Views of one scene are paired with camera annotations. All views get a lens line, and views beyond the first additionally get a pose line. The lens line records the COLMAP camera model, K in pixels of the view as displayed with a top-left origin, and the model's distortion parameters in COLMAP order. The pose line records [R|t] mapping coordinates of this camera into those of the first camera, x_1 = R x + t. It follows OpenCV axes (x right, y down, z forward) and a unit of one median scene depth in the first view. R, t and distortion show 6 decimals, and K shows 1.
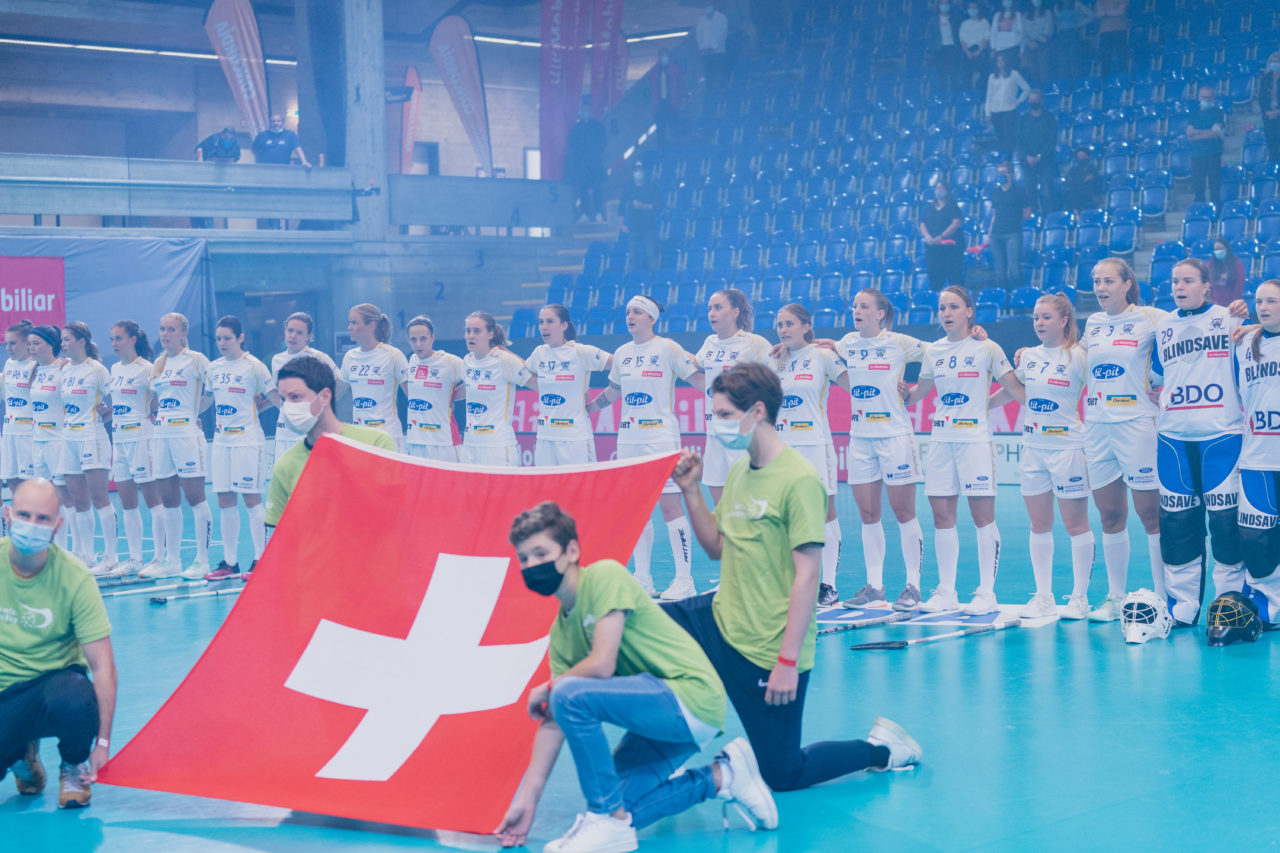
lens RADIAL K [[2651.0, 0, 640.0], [0, 2651.0, 426.5], [0, 0, 1]] dist [-0.048861, -0.130386]
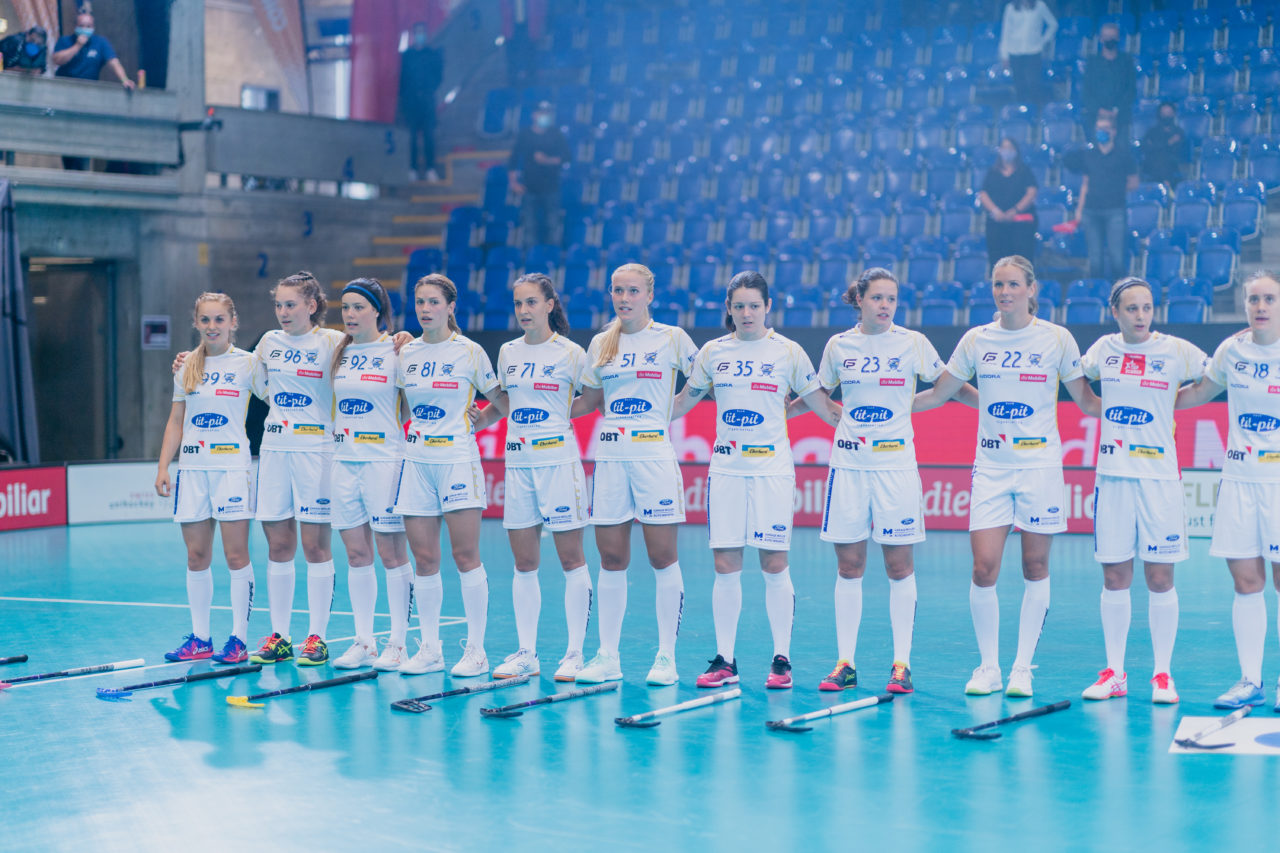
lens RADIAL K [[3144.3, 0, 742.3], [0, 3144.3, 493.0], [0, 0, 1]] dist [-0.027547, 0.477651]
pose [[0.976132, 0.012947, 0.216792, -0.153161], [-0.015492, 0.999830, 0.010046, 0.001949], [-0.216625, -0.013165, 0.976166, 0.127230]]
